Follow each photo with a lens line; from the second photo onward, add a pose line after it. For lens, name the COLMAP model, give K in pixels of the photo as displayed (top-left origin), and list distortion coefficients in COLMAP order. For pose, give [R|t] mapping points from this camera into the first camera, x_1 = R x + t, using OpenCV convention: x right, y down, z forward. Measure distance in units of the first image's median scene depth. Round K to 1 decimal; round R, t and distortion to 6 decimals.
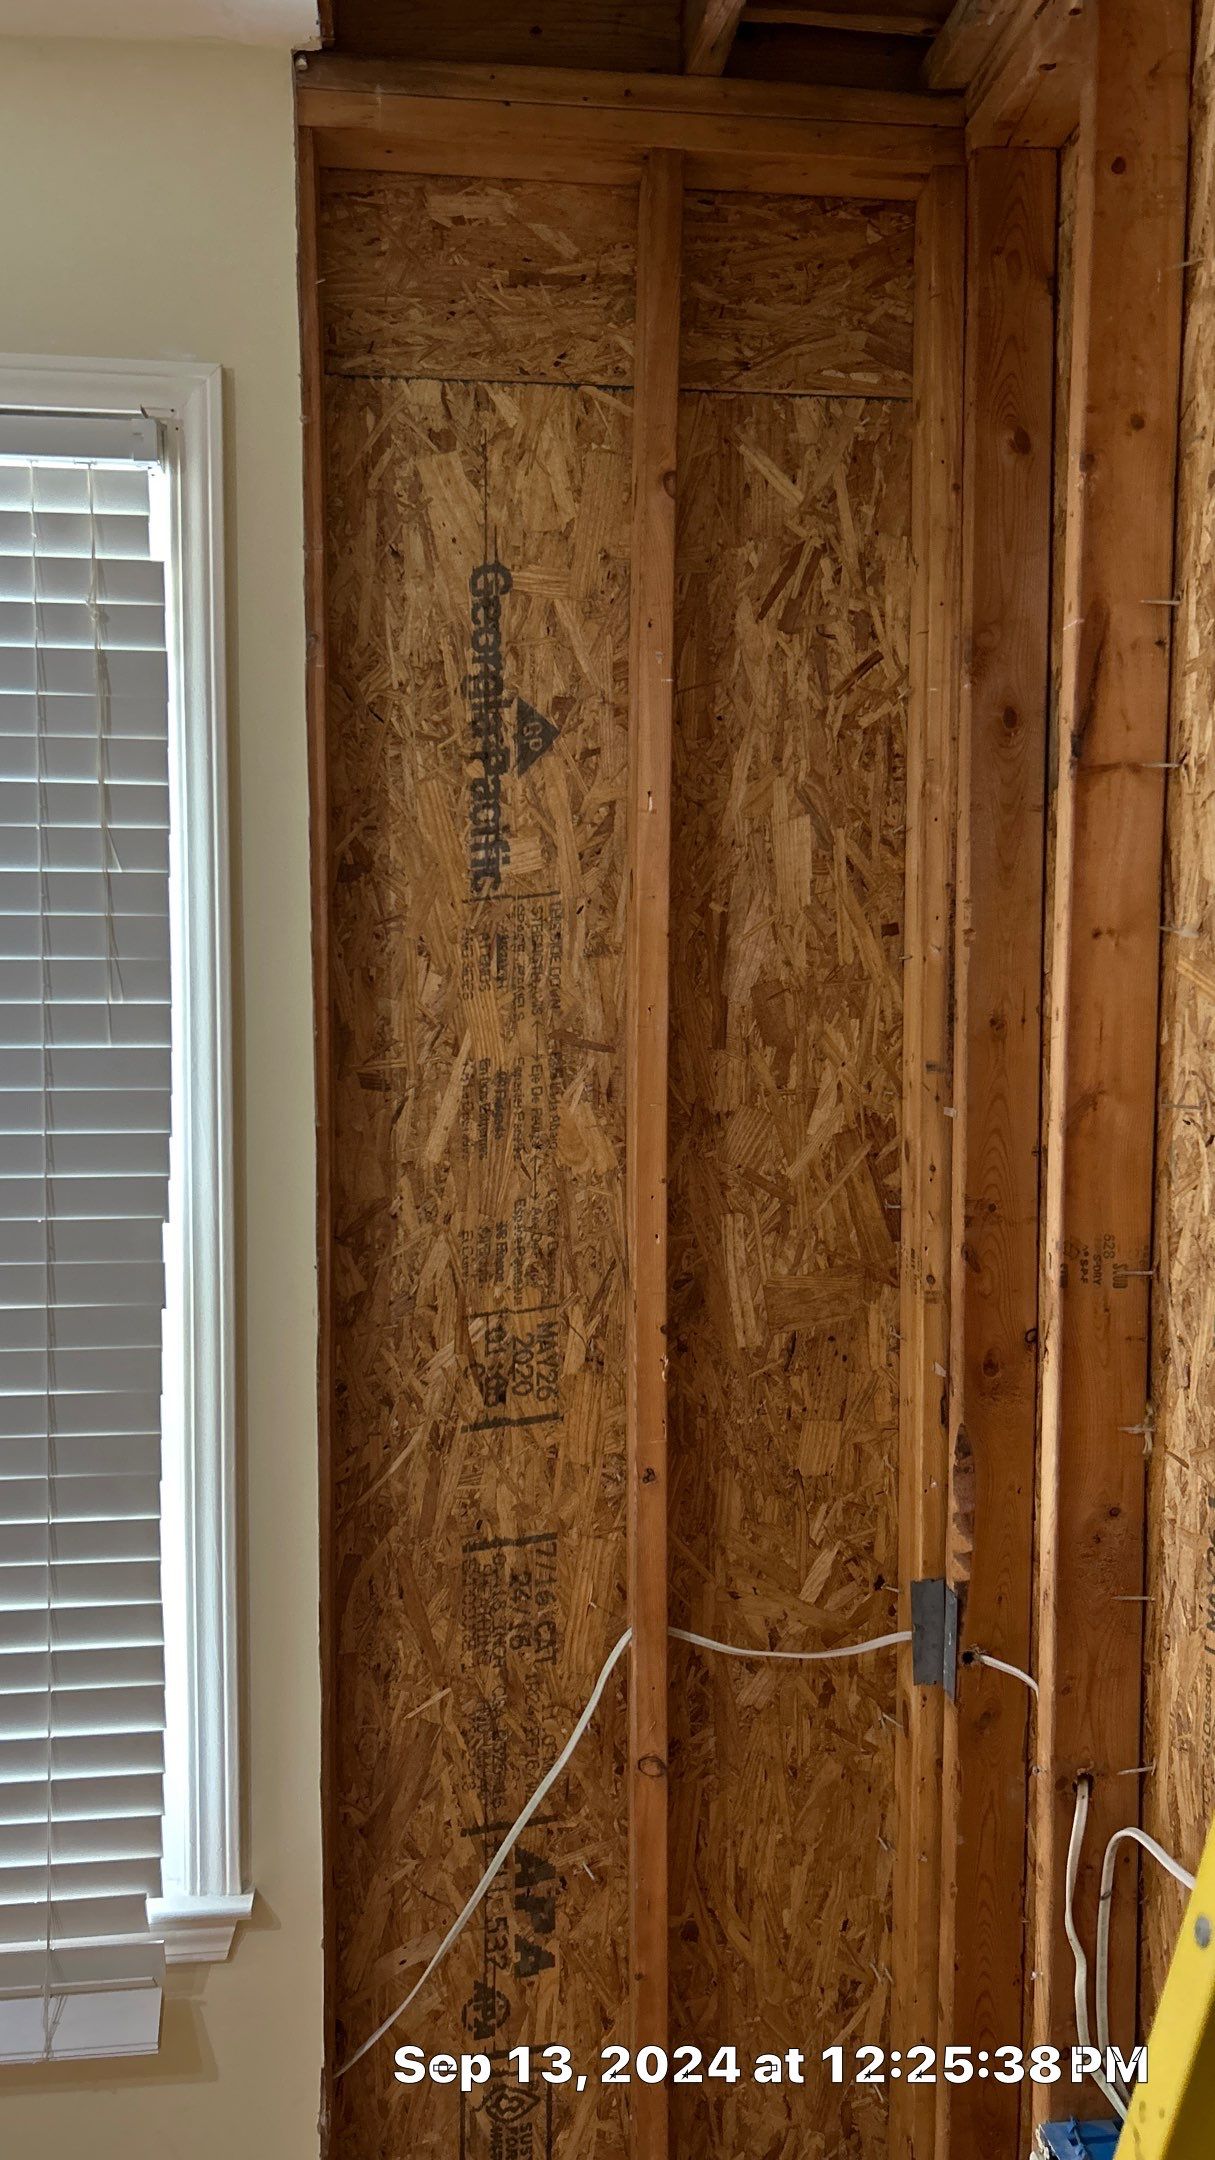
lens RADIAL K [[1628.0, 0, 612.6], [0, 1628.0, 1076.2], [0, 0, 1]] dist [0.110088, -0.222319]
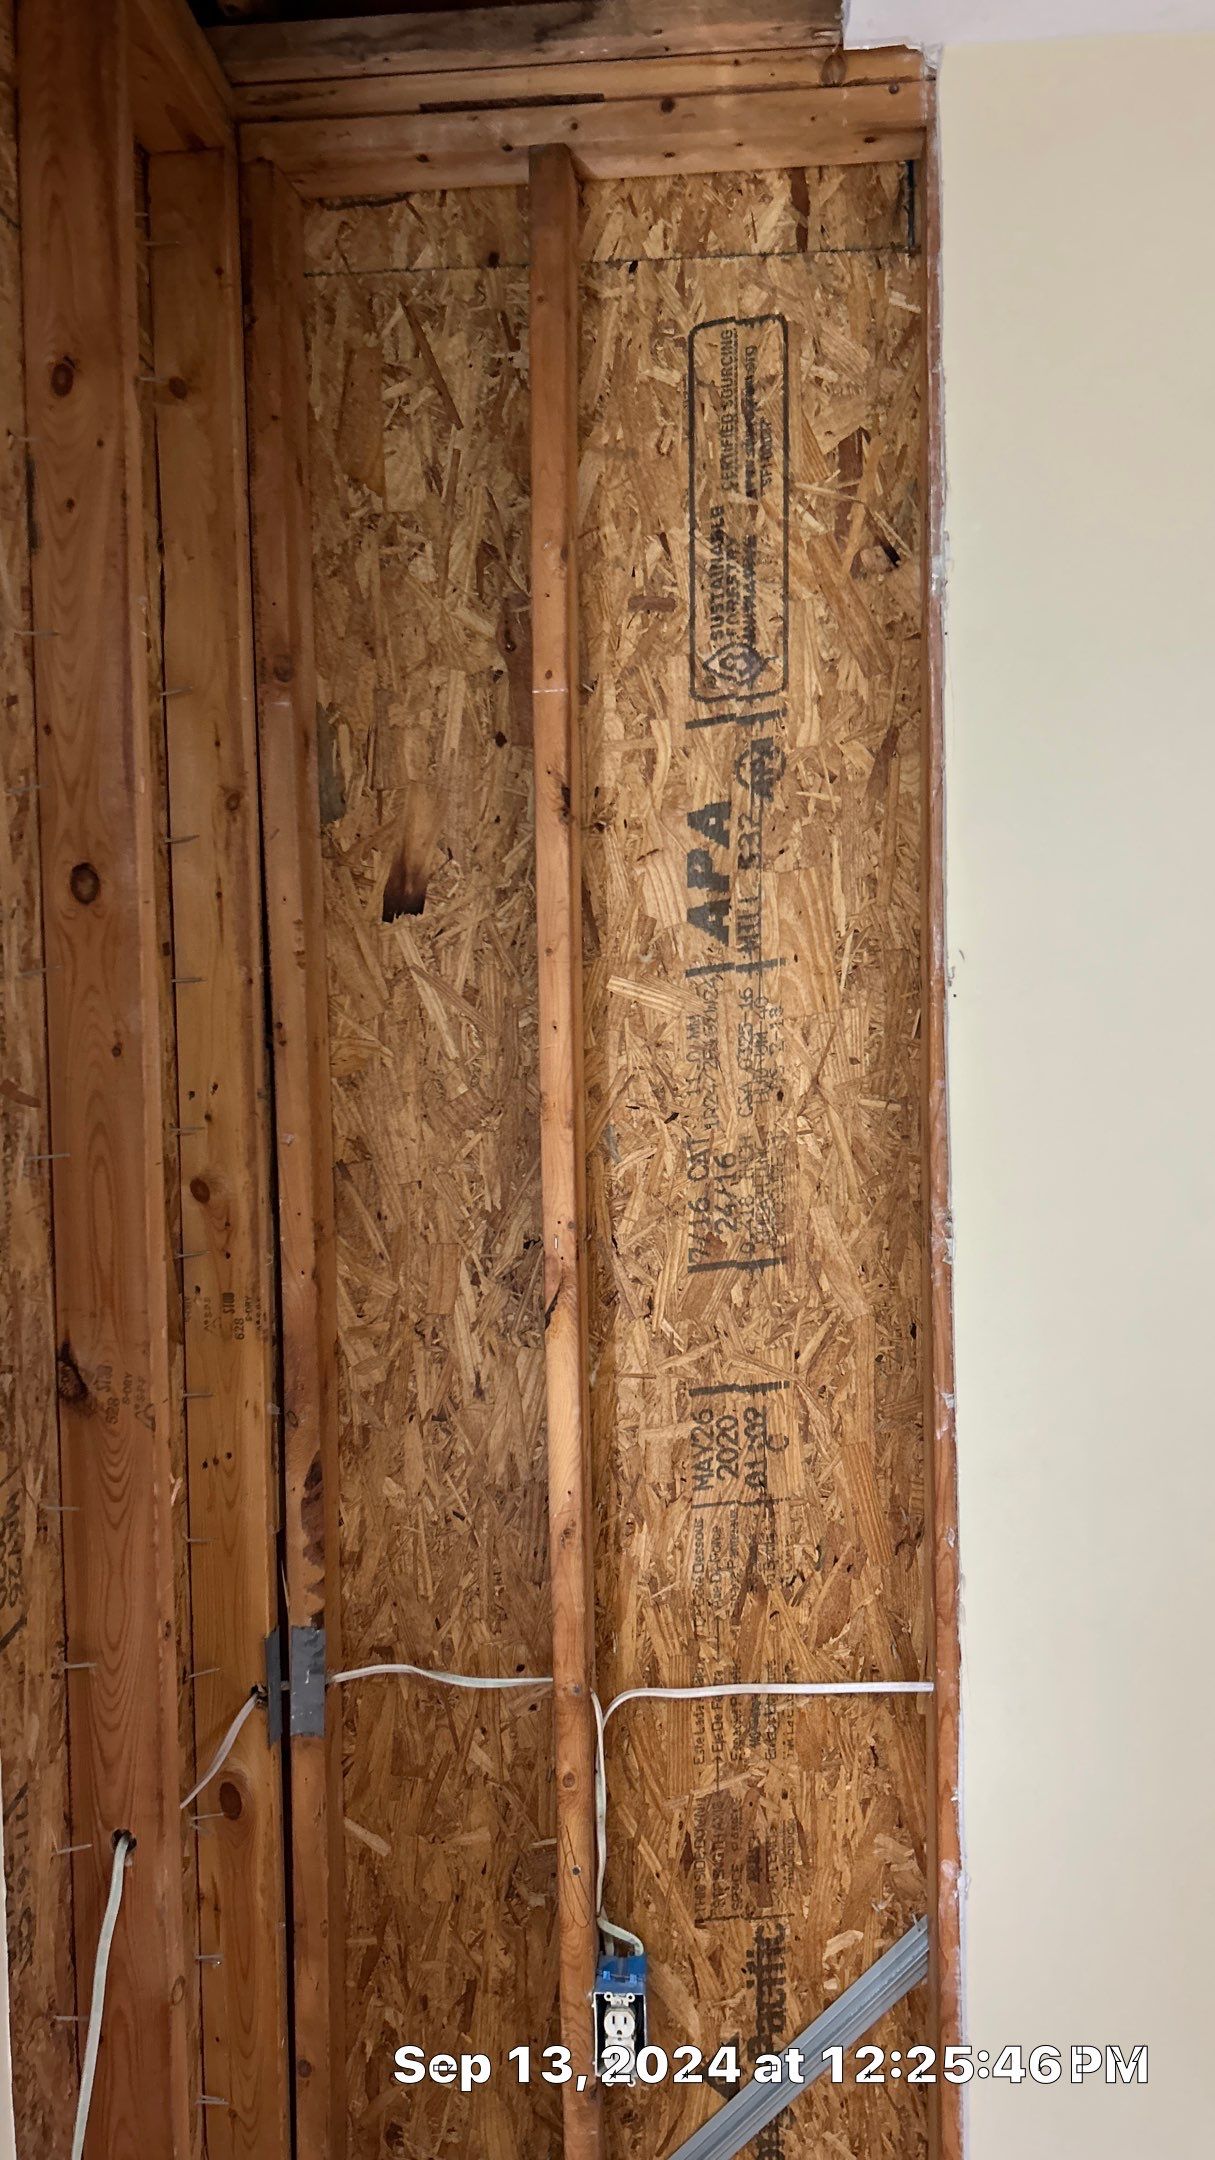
lens RADIAL K [[1628.0, 0, 612.6], [0, 1628.0, 1076.2], [0, 0, 1]] dist [0.110088, -0.222319]
pose [[0.191253, -0.059131, 0.979758, -0.696140], [0.078609, 0.995900, 0.044760, -0.042491], [-0.978388, 0.068457, 0.195117, 0.606522]]
